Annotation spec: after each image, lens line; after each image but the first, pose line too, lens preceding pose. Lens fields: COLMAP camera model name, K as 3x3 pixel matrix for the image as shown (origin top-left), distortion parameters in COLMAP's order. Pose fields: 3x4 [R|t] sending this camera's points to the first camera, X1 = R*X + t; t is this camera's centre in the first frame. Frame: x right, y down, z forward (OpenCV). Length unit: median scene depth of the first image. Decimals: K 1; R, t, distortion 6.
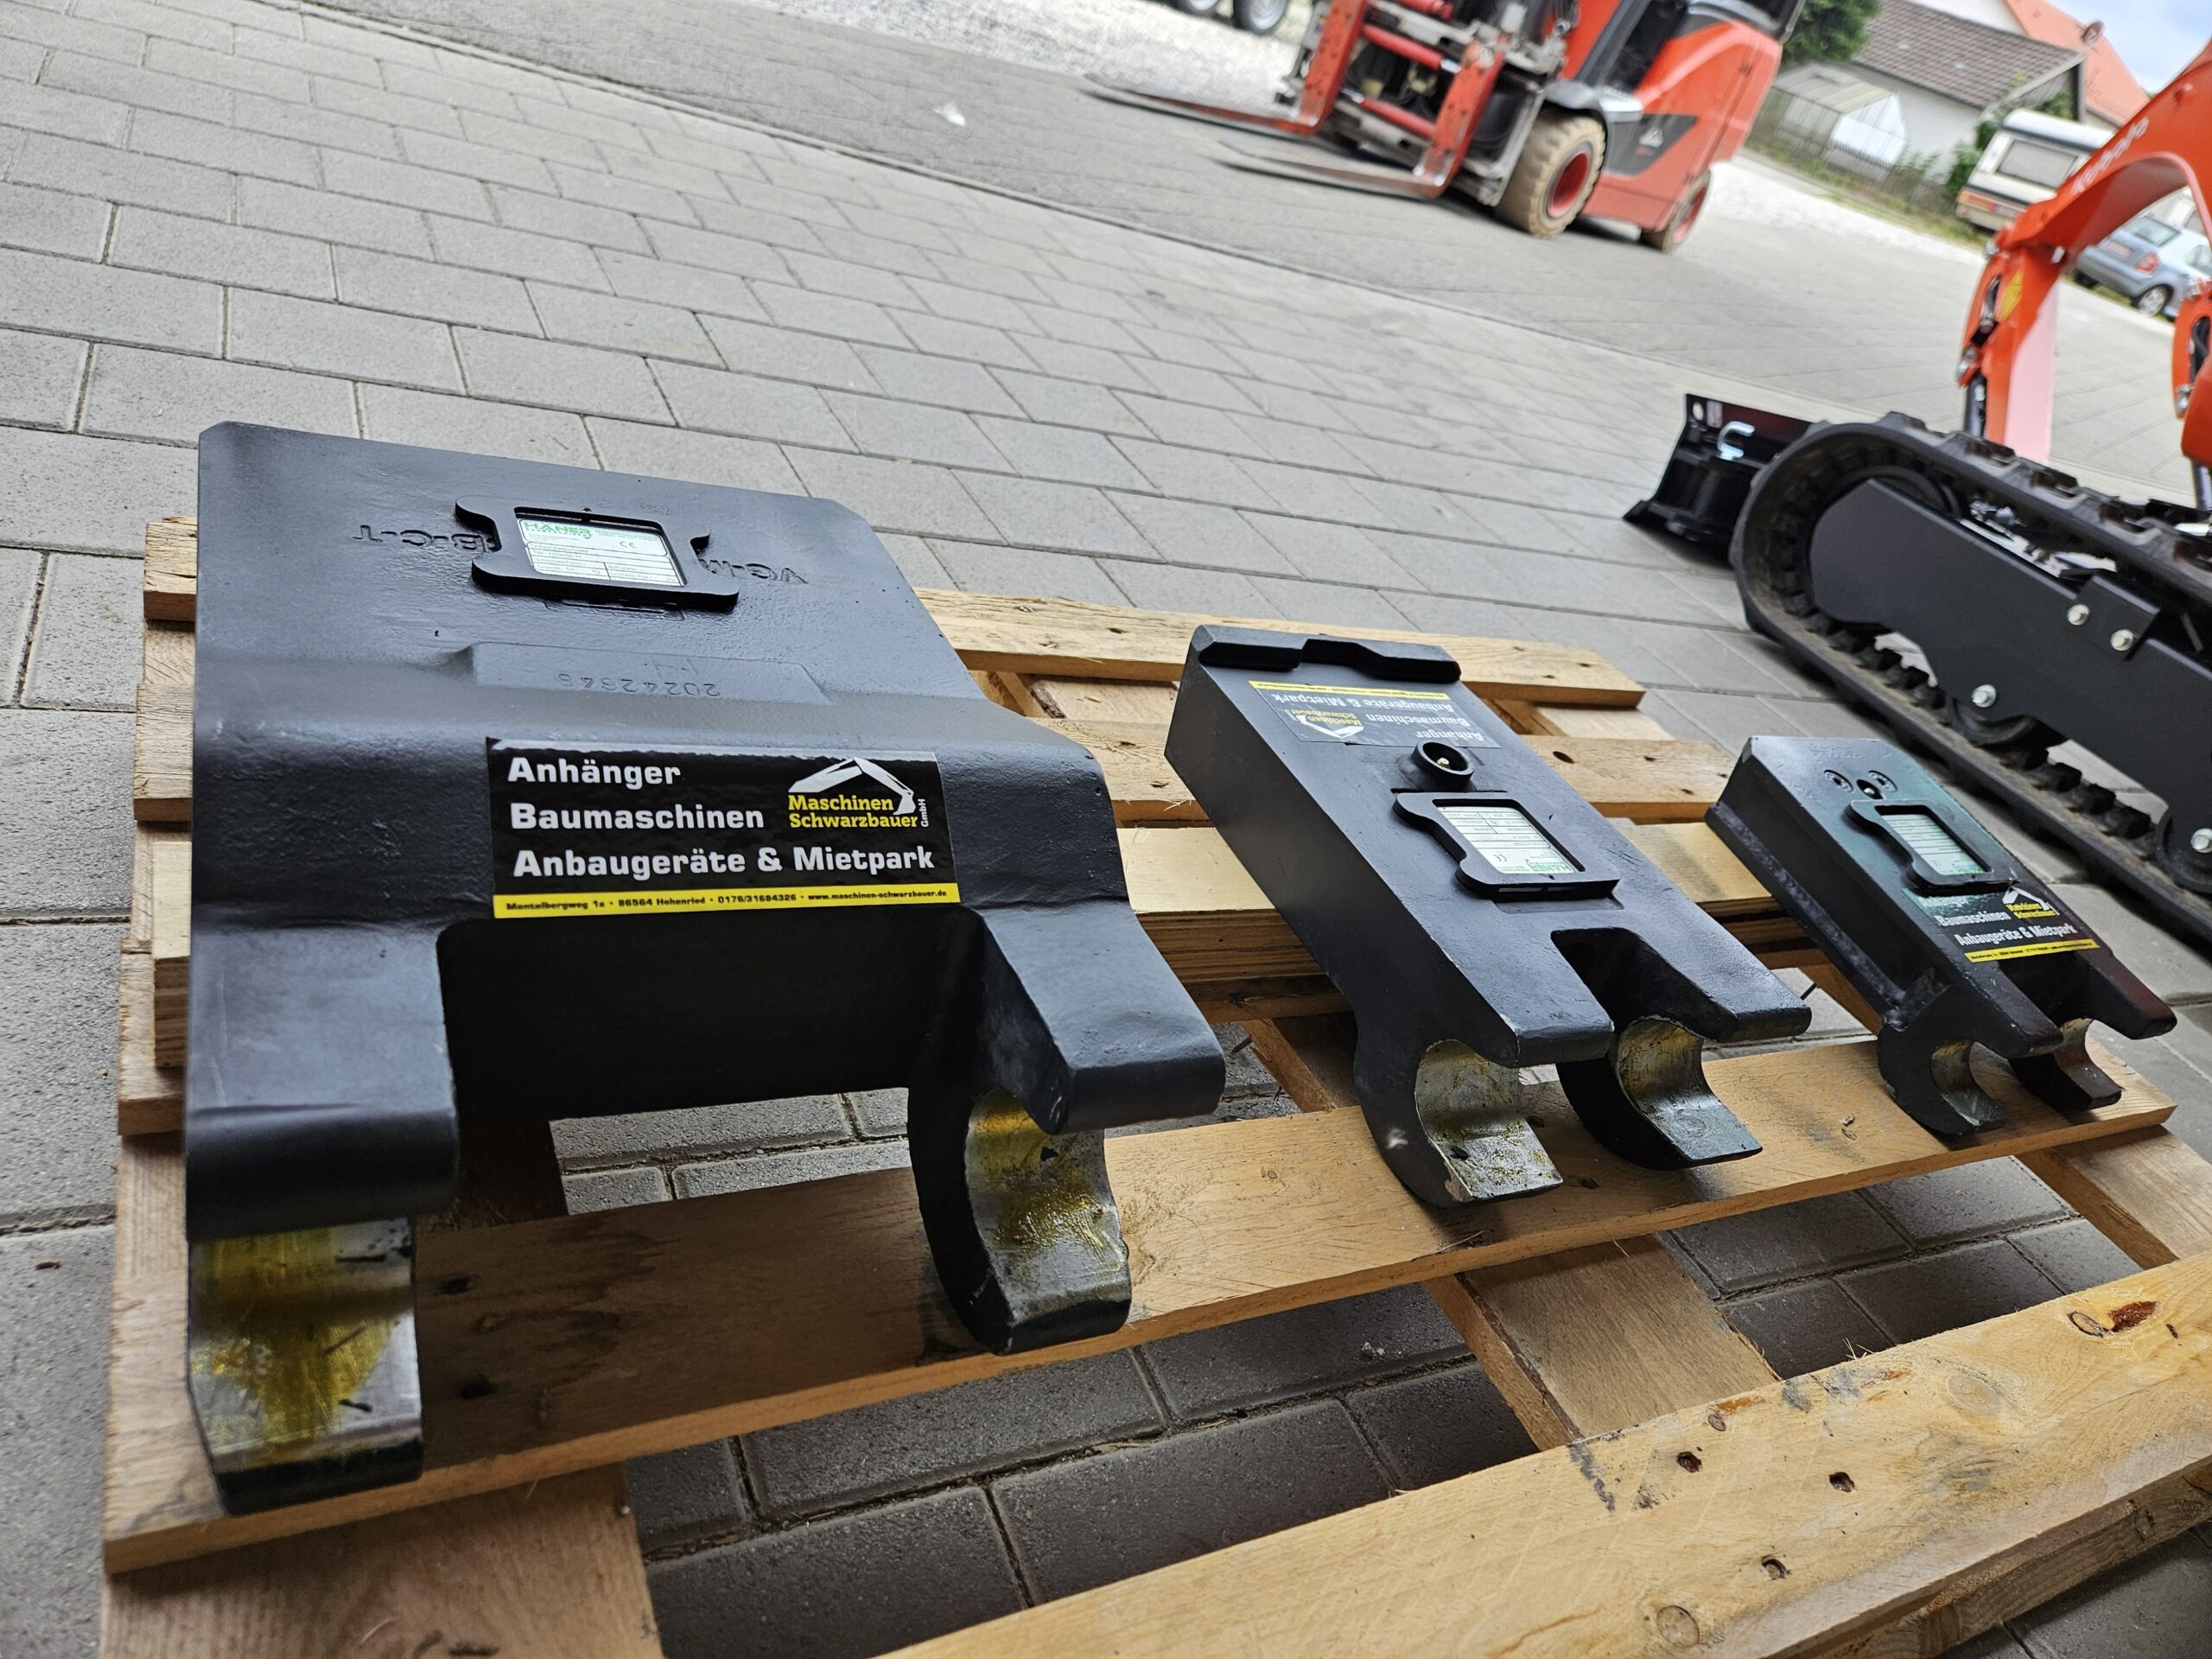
lens RADIAL K [[1499.8, 0, 1135.5], [0, 1499.8, 785.5], [0, 0, 1]] dist [0.057465, -0.057844]
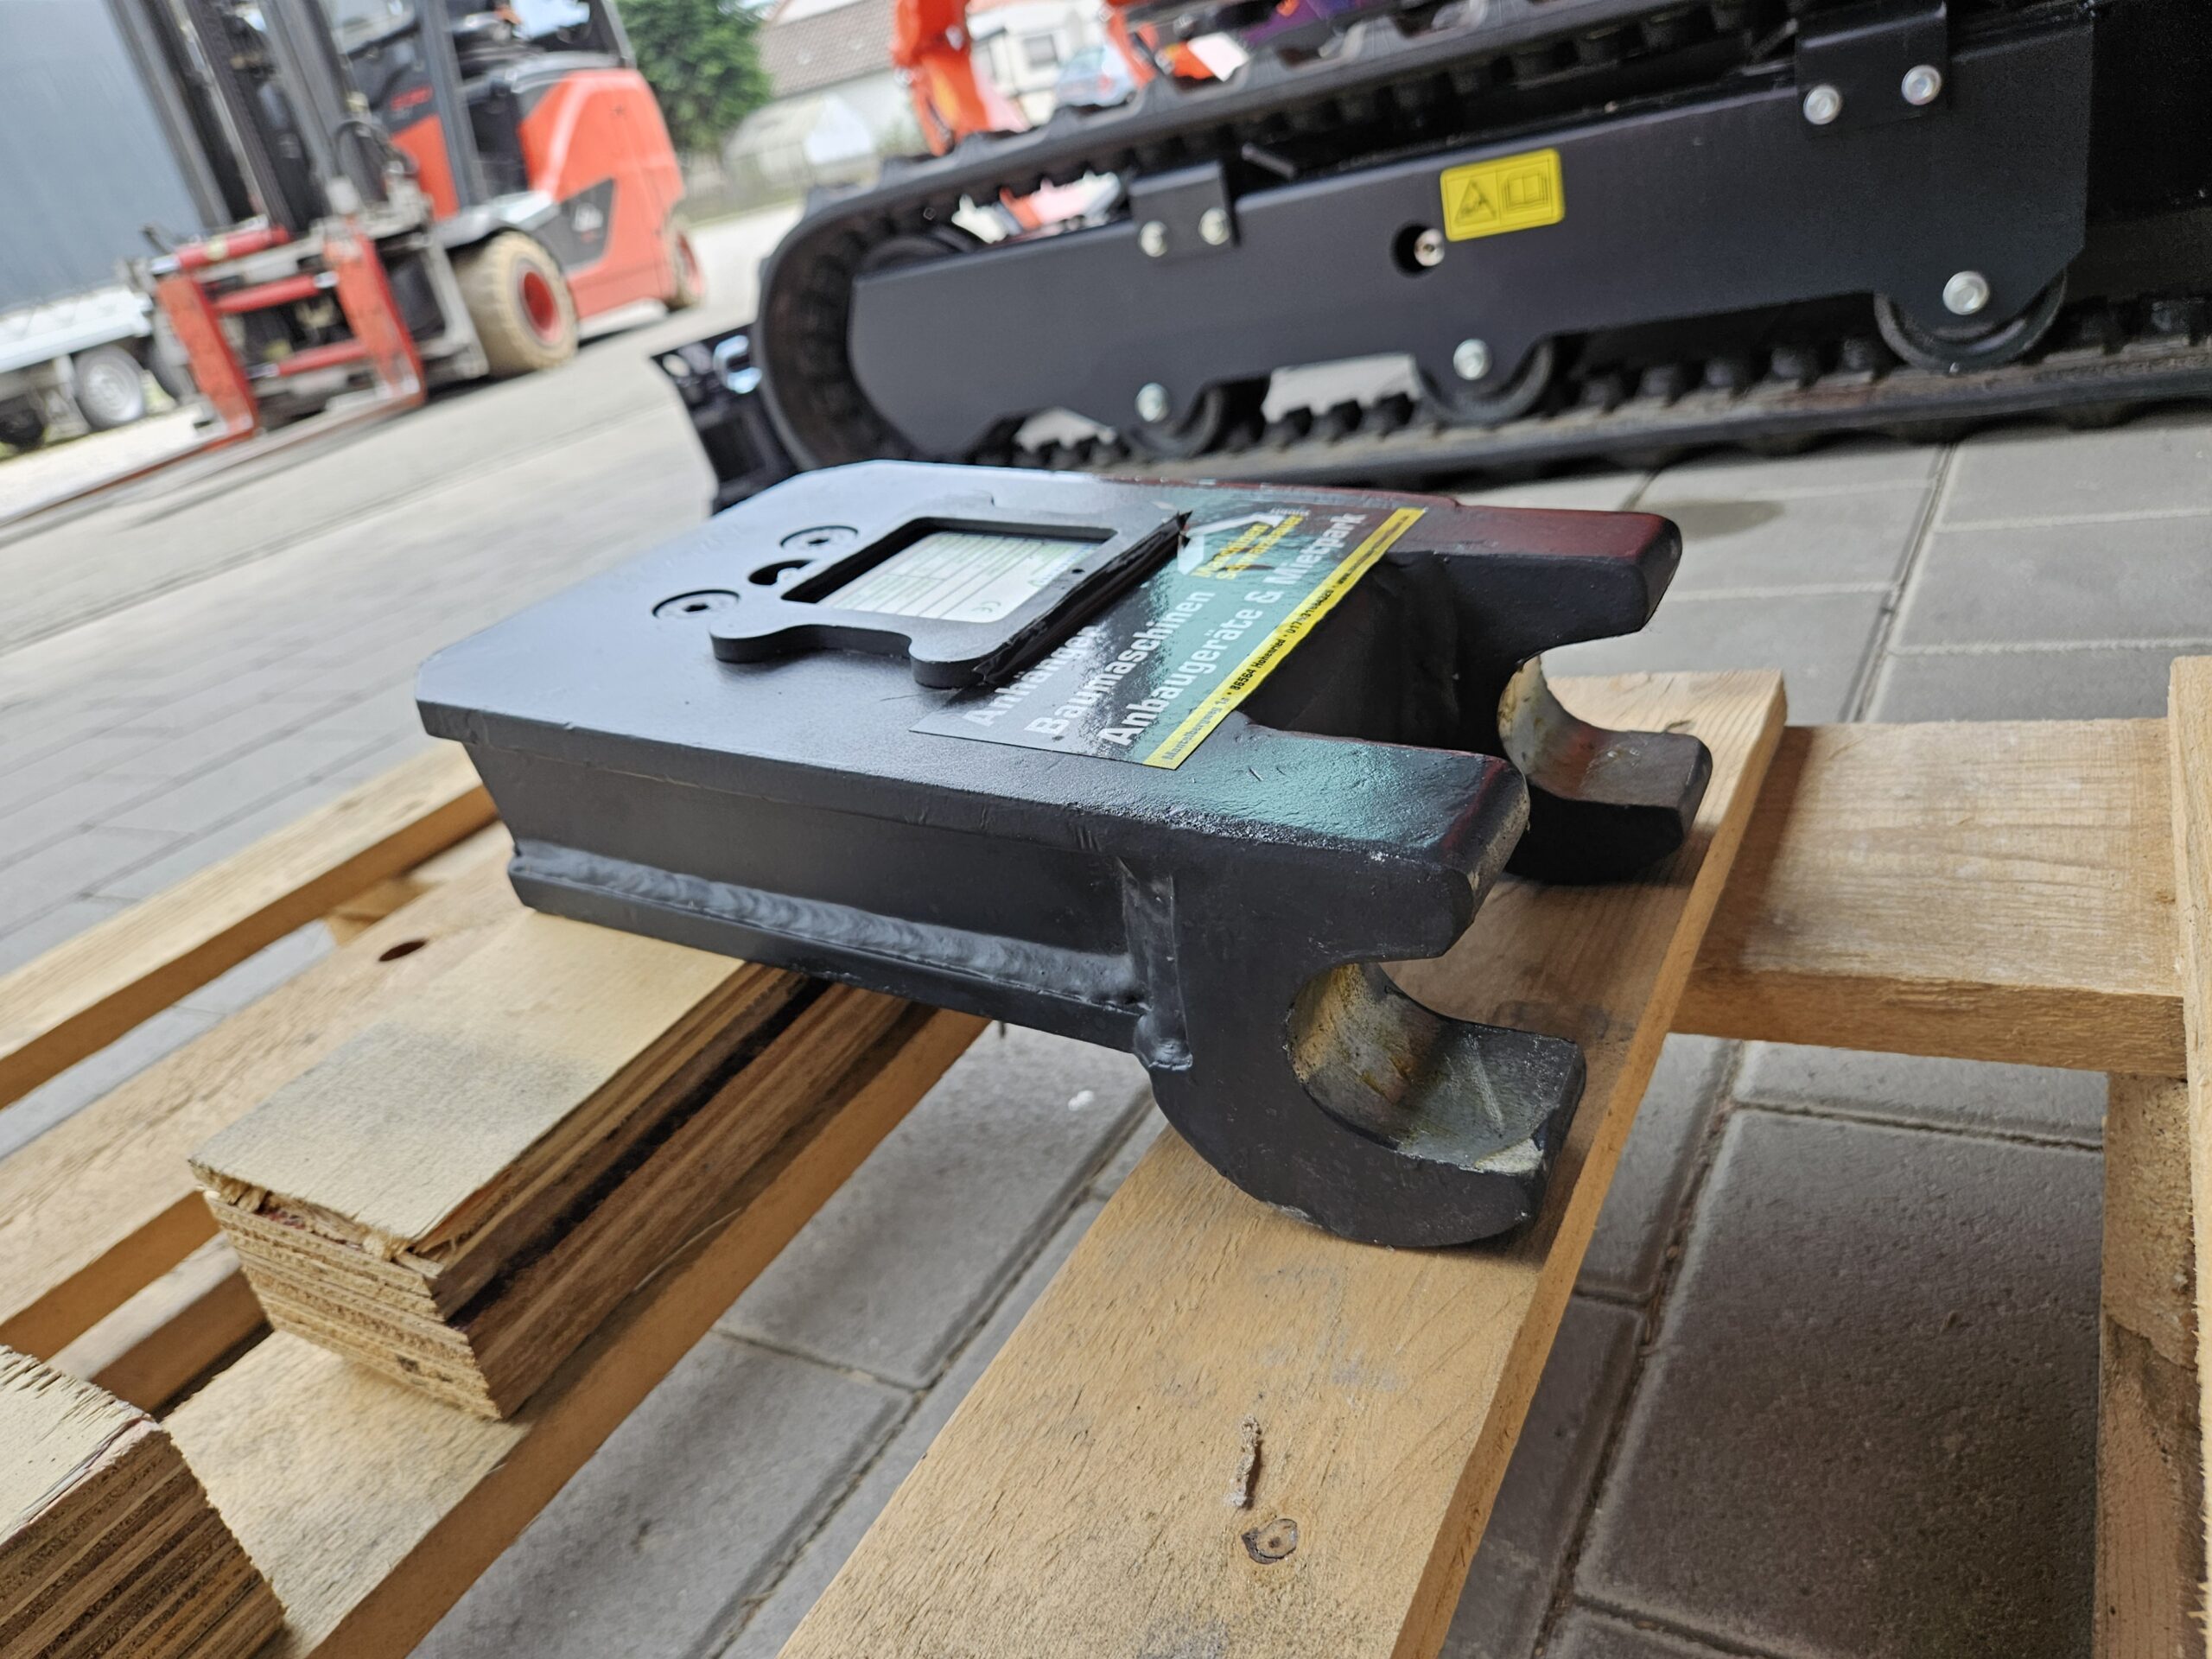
lens RADIAL K [[1499.8, 0, 1061.7], [0, 1499.8, 824.3], [0, 0, 1]] dist [0.057465, -0.057844]
pose [[0.708115, -0.660901, 0.248563, 0.448812], [0.678750, 0.734140, 0.018352, 0.102858], [-0.194609, 0.155717, 0.968442, 0.705012]]
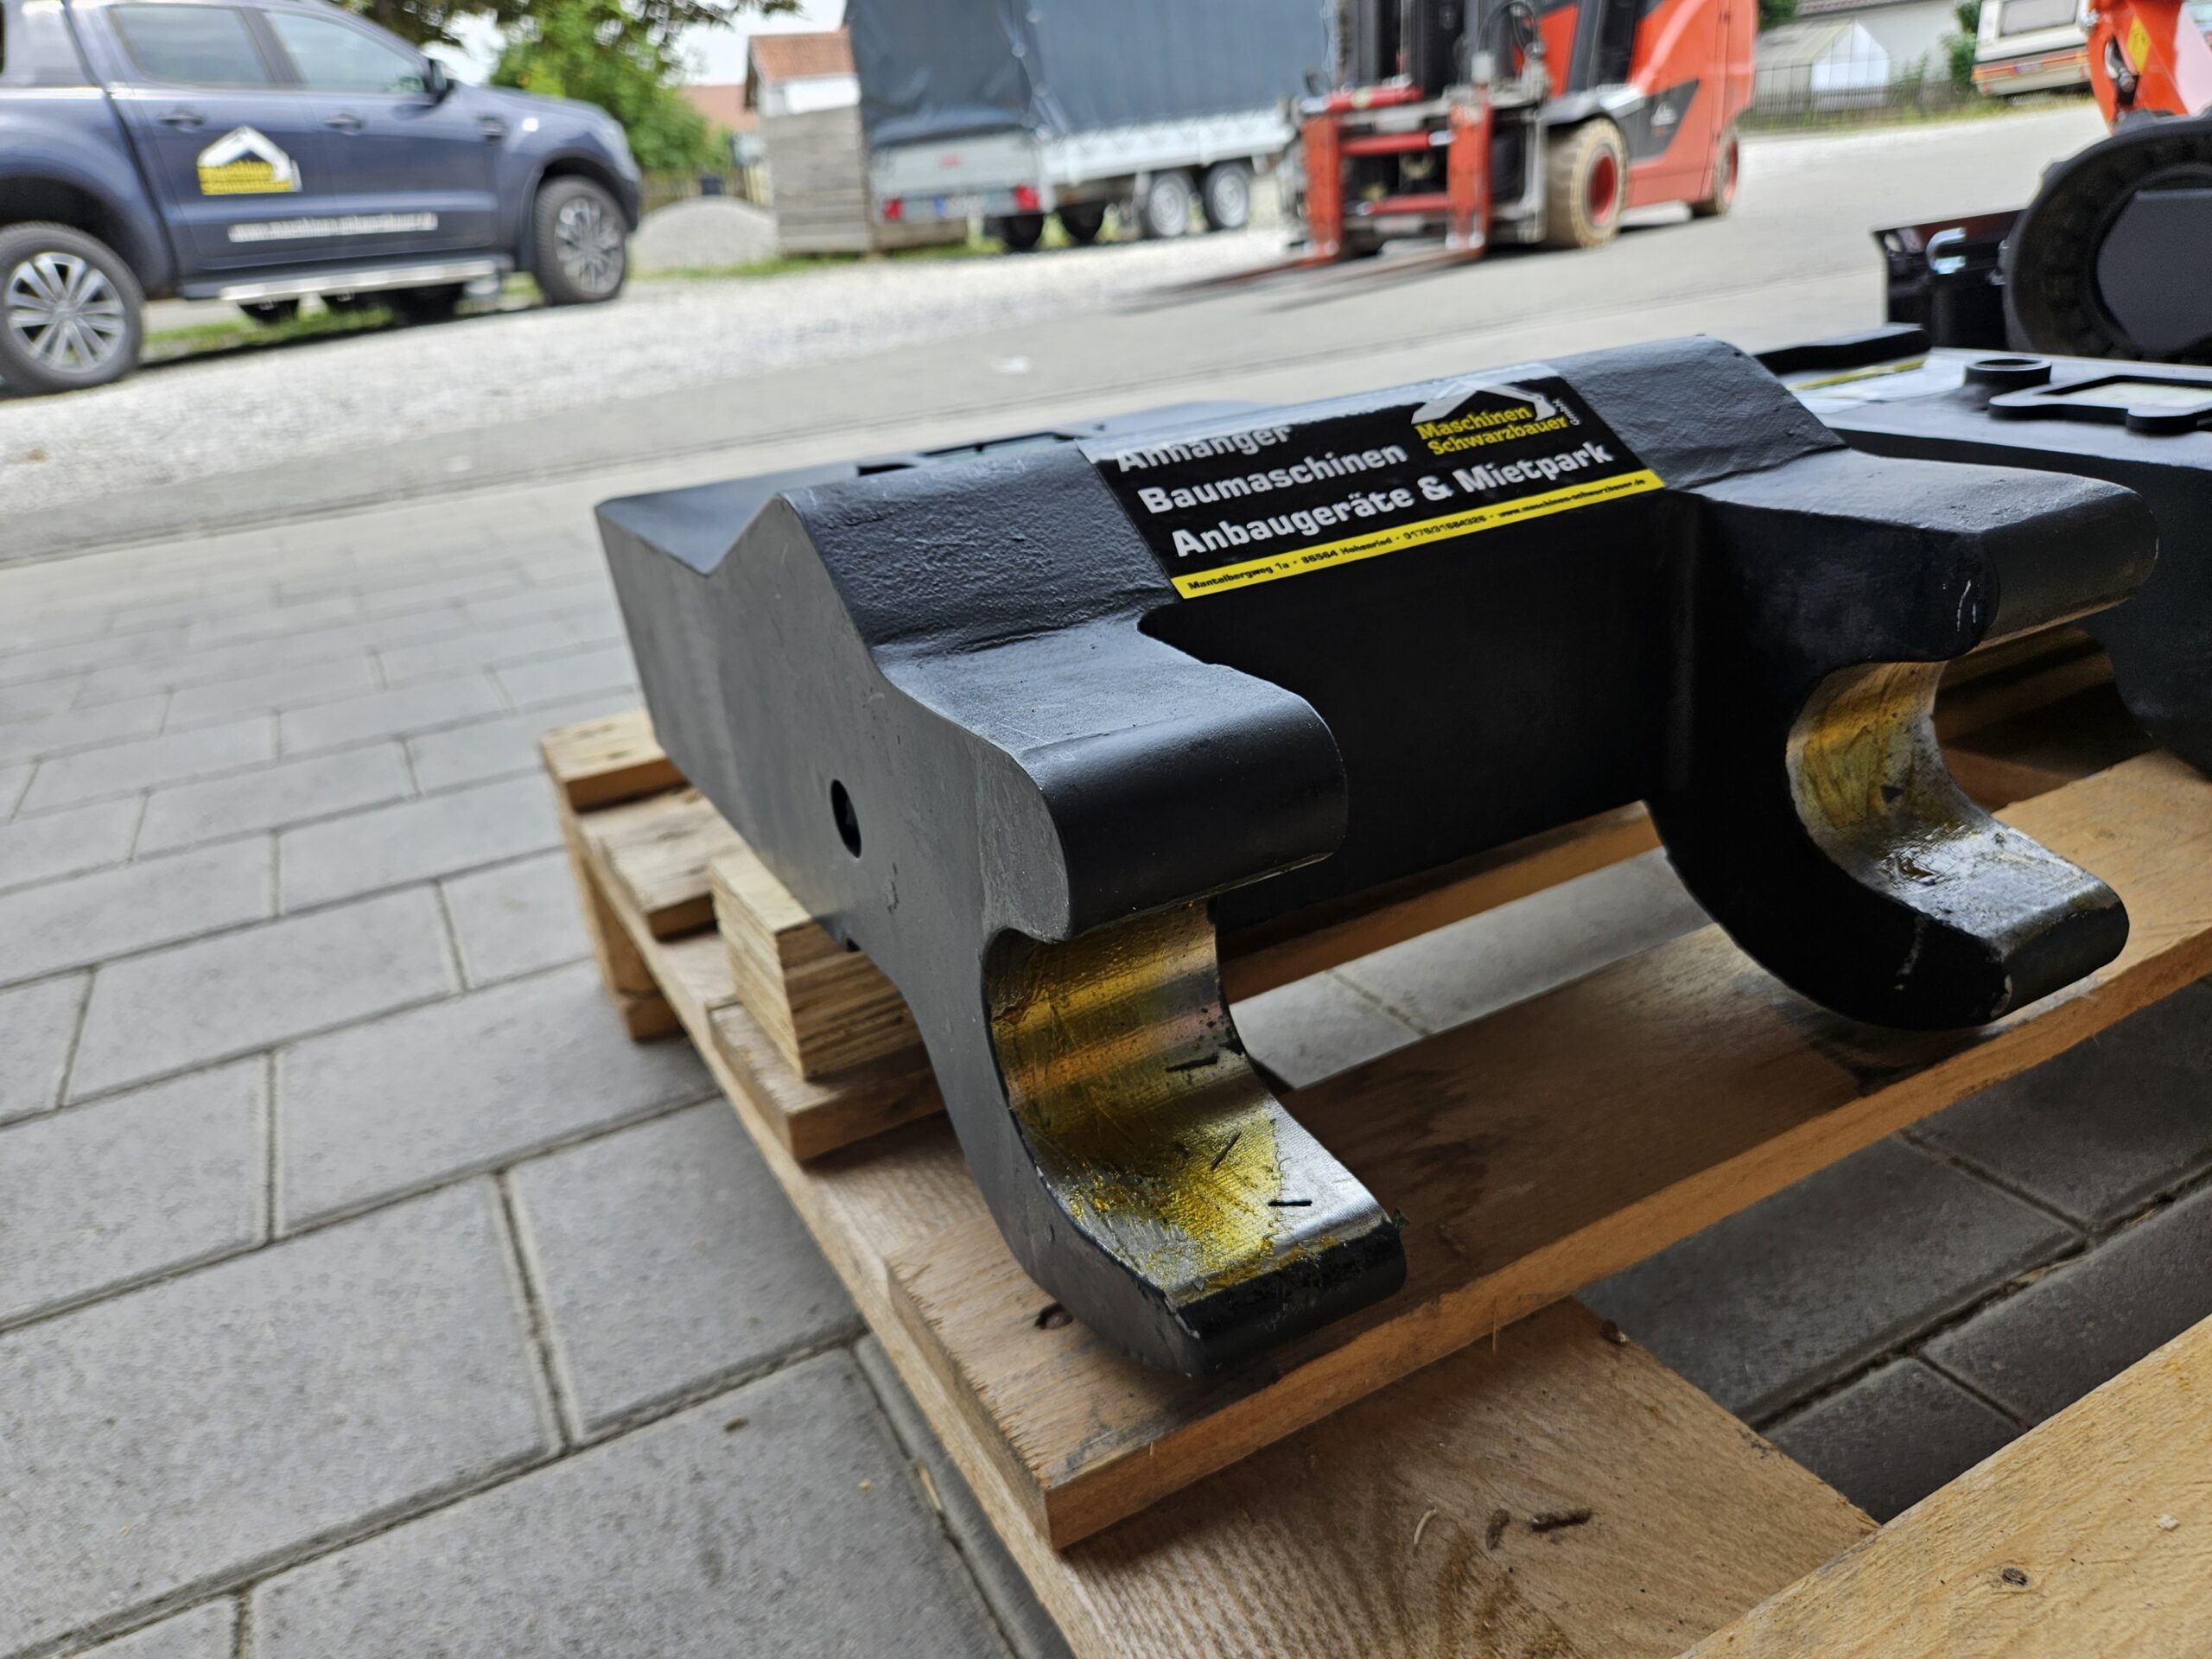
lens RADIAL K [[1499.8, 0, 1082.1], [0, 1499.8, 832.2], [0, 0, 1]] dist [0.057465, -0.057844]
pose [[0.913850, -0.379477, -0.144486, -0.204226], [0.355592, 0.919702, -0.166438, 0.155634], [0.196043, 0.100722, 0.975409, 0.124184]]
